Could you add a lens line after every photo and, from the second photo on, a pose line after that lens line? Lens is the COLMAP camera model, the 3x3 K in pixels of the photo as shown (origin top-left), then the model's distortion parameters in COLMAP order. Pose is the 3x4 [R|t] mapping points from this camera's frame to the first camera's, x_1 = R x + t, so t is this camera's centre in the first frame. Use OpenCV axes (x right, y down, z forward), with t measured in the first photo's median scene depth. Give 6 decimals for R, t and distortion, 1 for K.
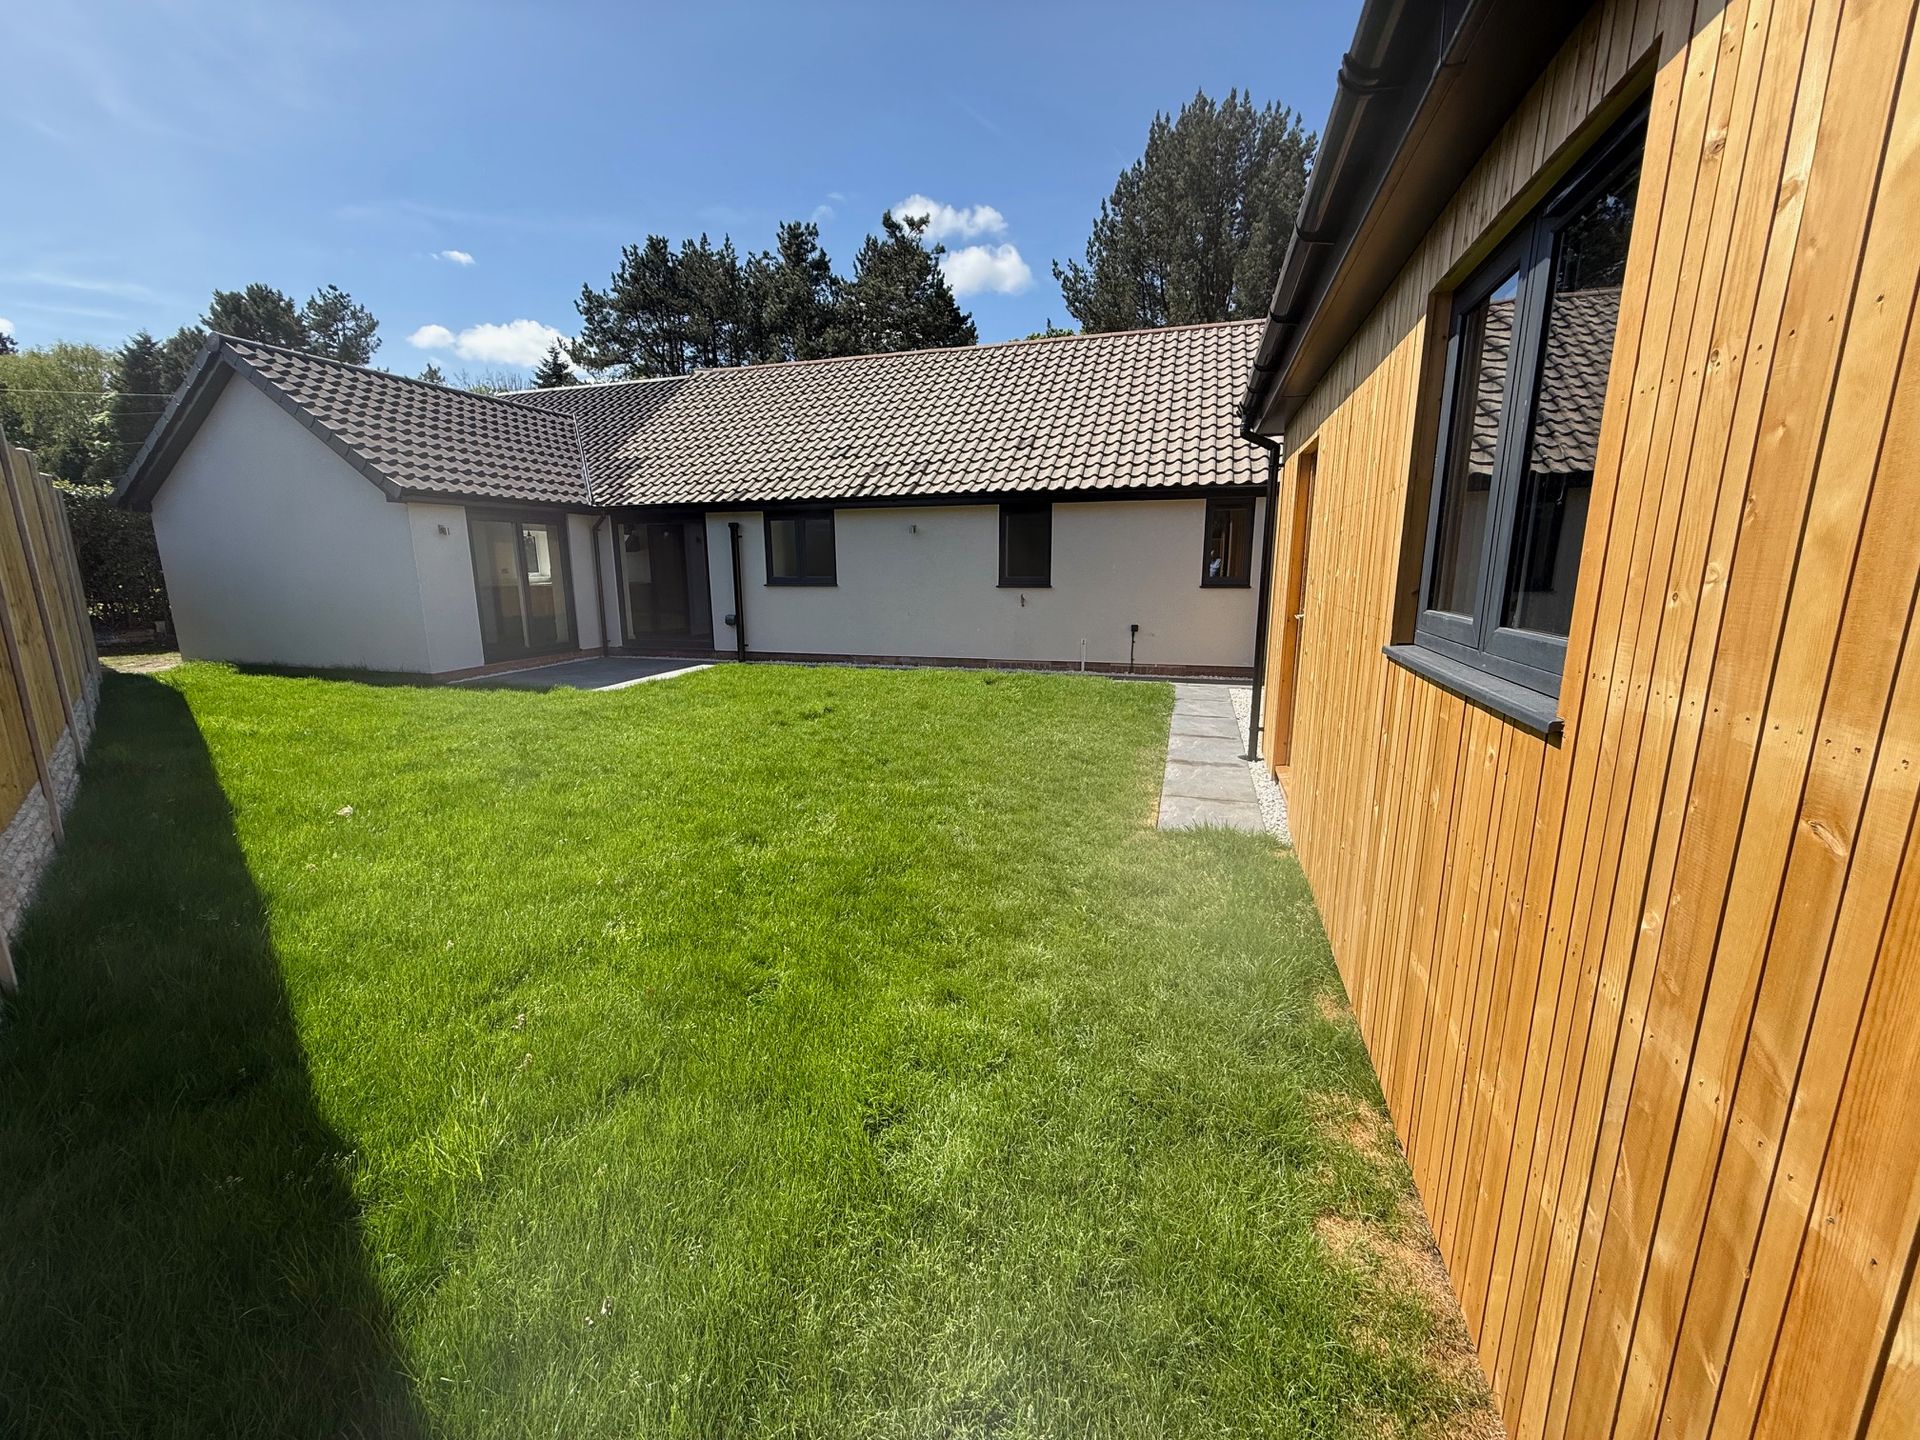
lens RADIAL K [[766.2, 0, 956.2], [0, 766.2, 723.0], [0, 0, 1]] dist [-0.003096, -0.000078]
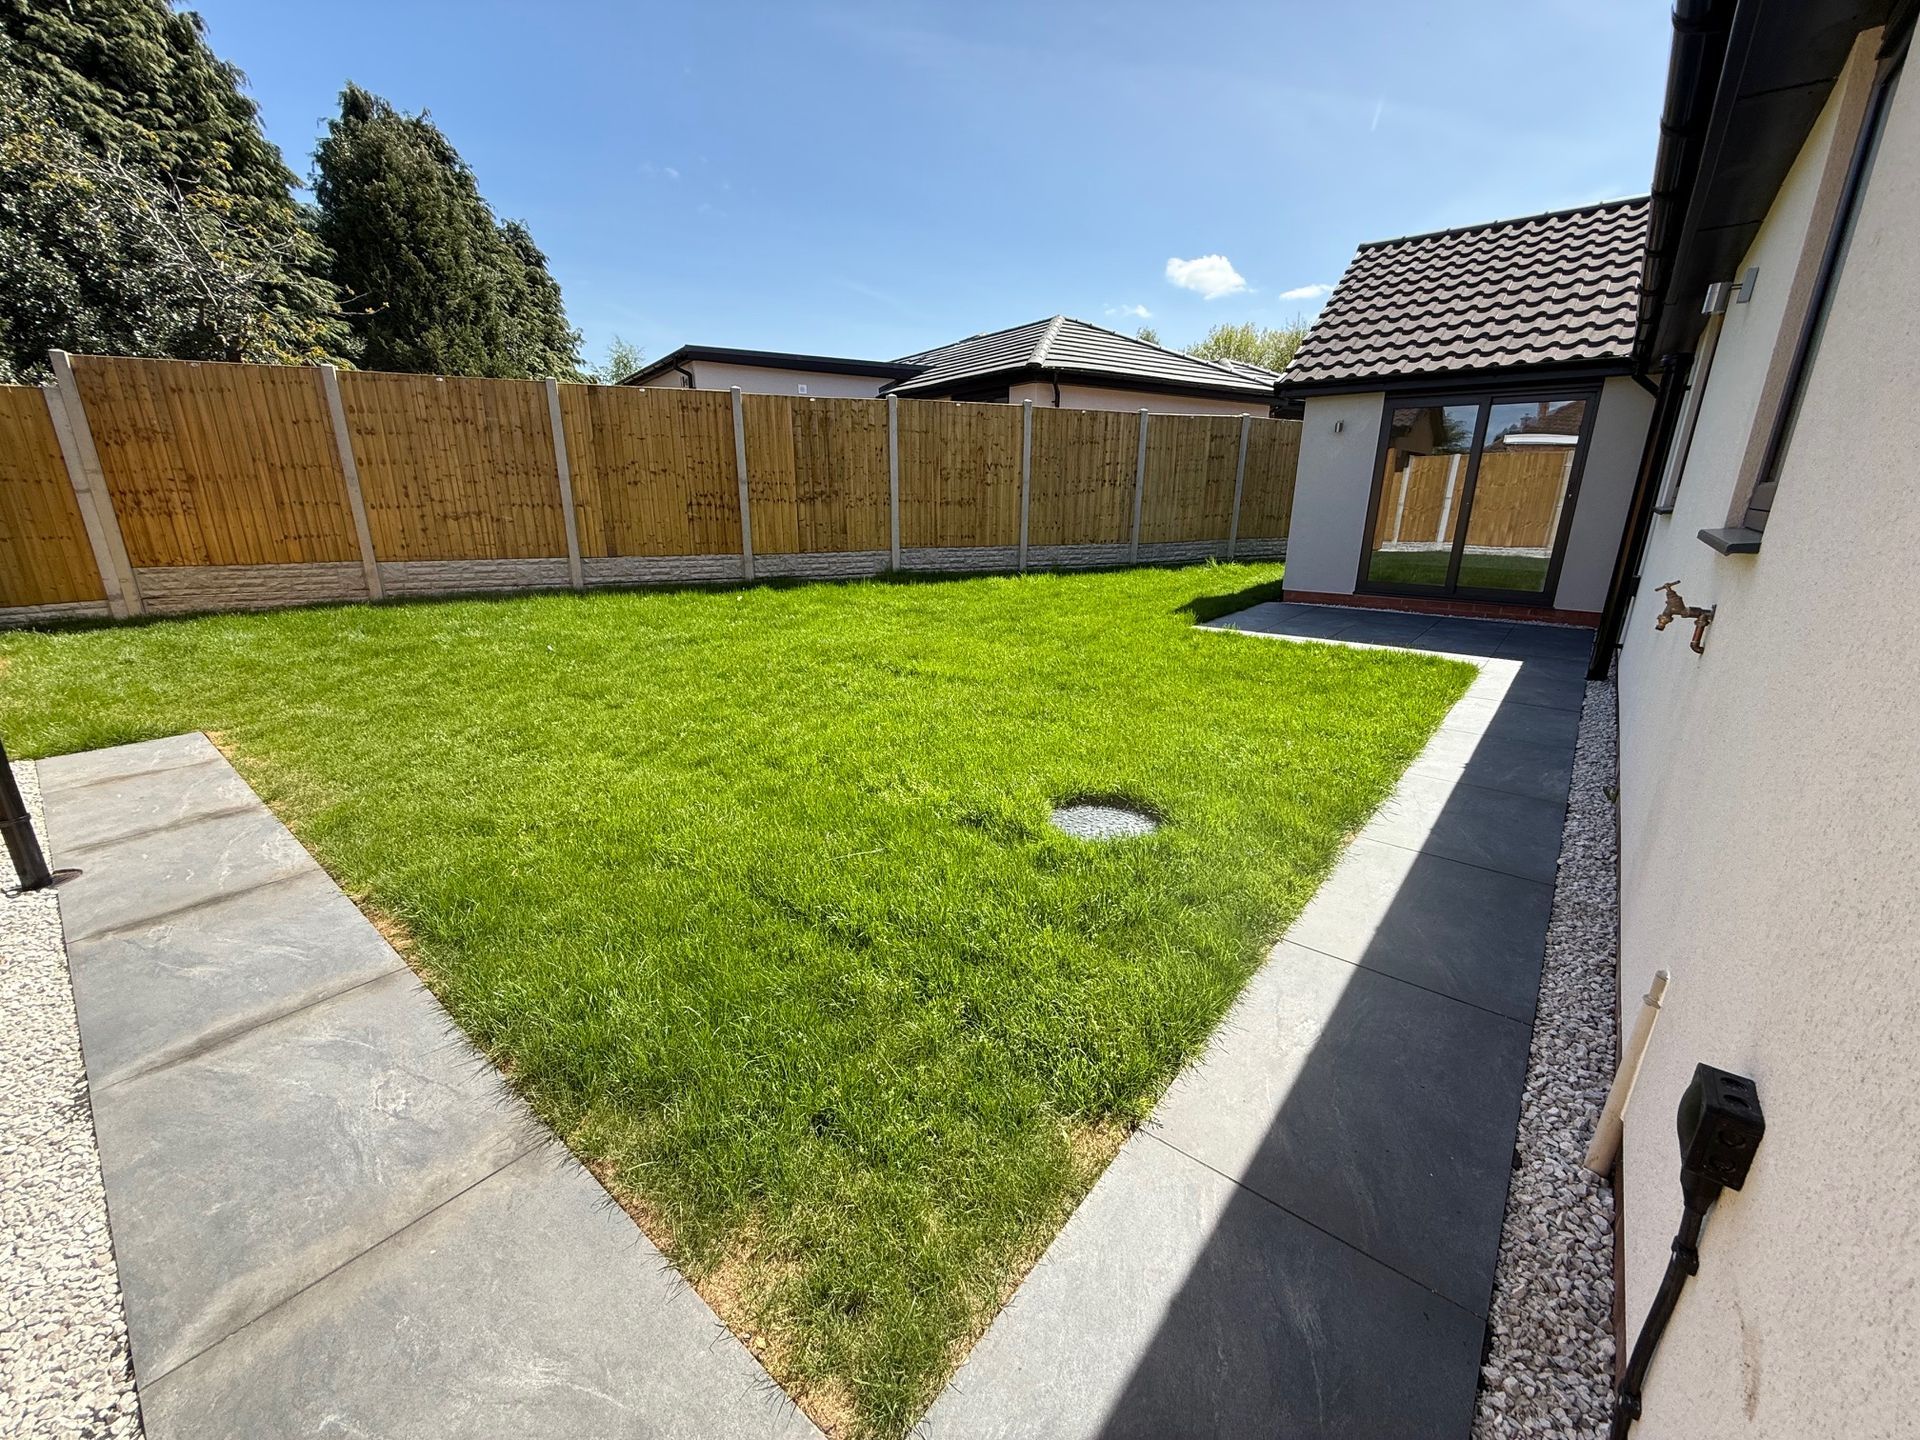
lens RADIAL K [[766.2, 0, 958.4], [0, 766.2, 723.6], [0, 0, 1]] dist [-0.003096, -0.000078]
pose [[-0.391123, 0.265726, -0.881143, 0.338517], [-0.184408, 0.915368, 0.357903, -0.178081], [0.901674, 0.302474, -0.309020, 0.992024]]
